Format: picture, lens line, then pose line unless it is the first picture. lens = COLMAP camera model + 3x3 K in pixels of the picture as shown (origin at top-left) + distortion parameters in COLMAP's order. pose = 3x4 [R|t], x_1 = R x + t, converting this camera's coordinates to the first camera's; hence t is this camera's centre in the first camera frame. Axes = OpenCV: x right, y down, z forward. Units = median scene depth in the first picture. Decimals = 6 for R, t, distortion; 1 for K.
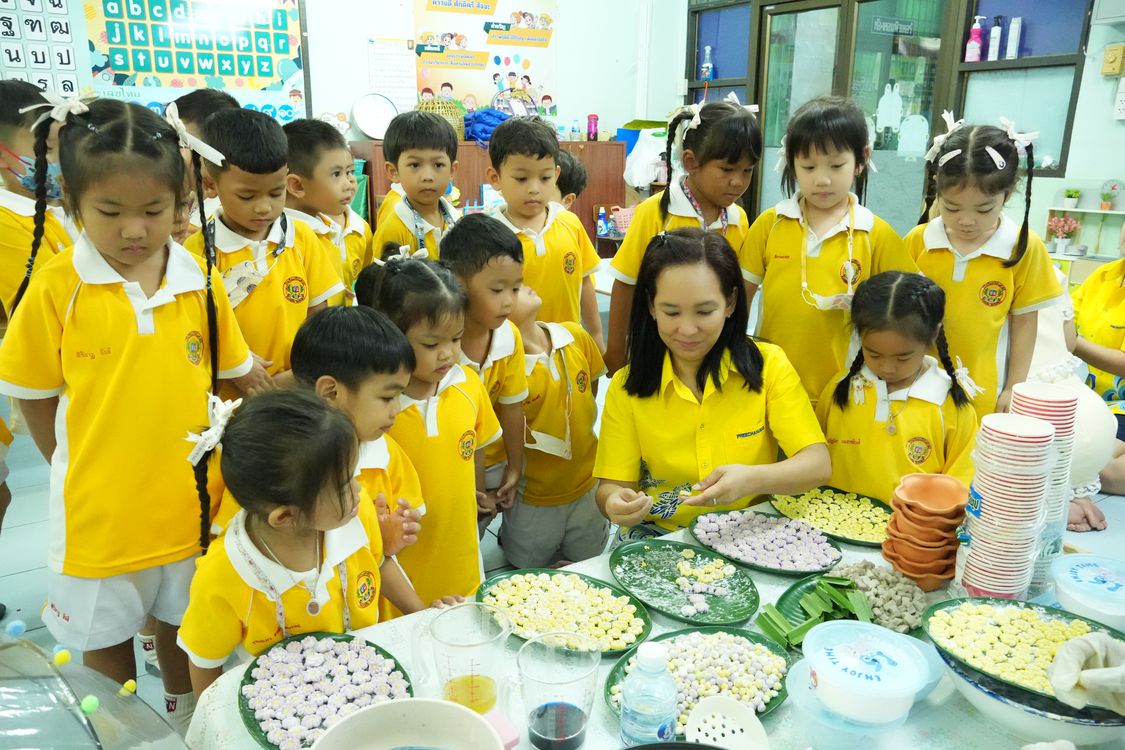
lens RADIAL K [[824.8, 0, 562.5], [0, 824.8, 375.0], [0, 0, 1]] dist [-0.055935, 0.057634]
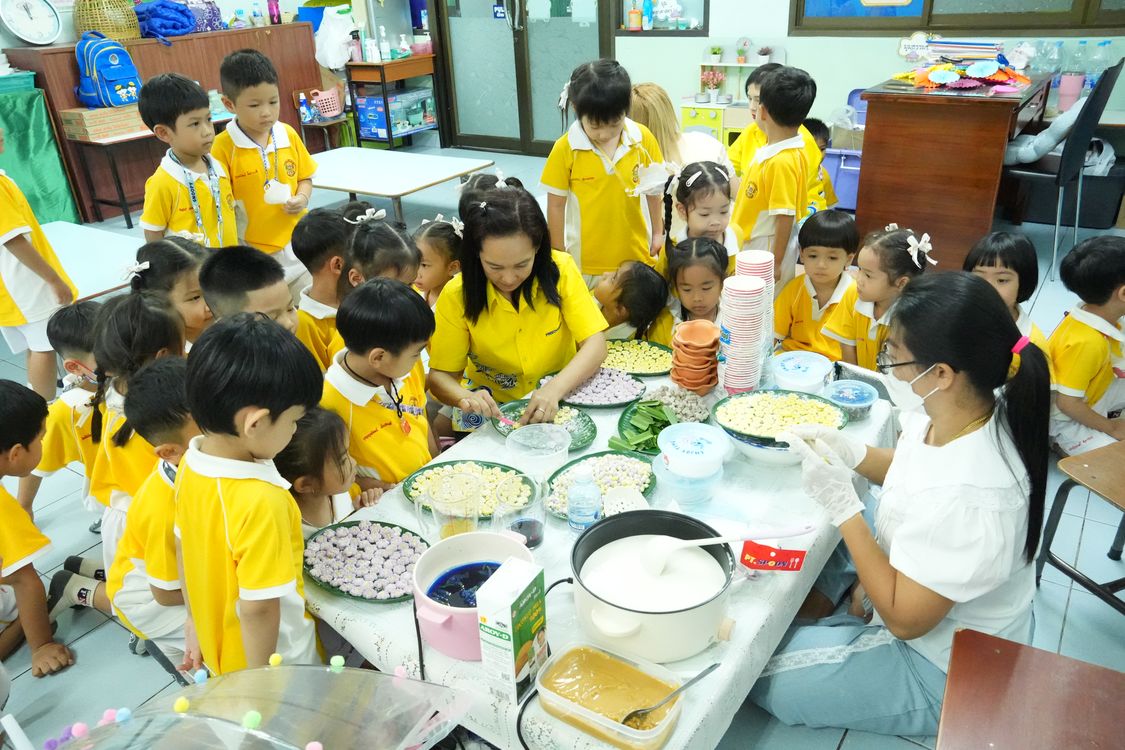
lens RADIAL K [[824.8, 0, 562.5], [0, 824.8, 375.0], [0, 0, 1]] dist [-0.055935, 0.057634]
pose [[0.917200, -0.217008, 0.334142, -0.292234], [0.153783, 0.966487, 0.205558, -0.128450], [-0.367552, -0.137152, 0.919834, -0.314572]]
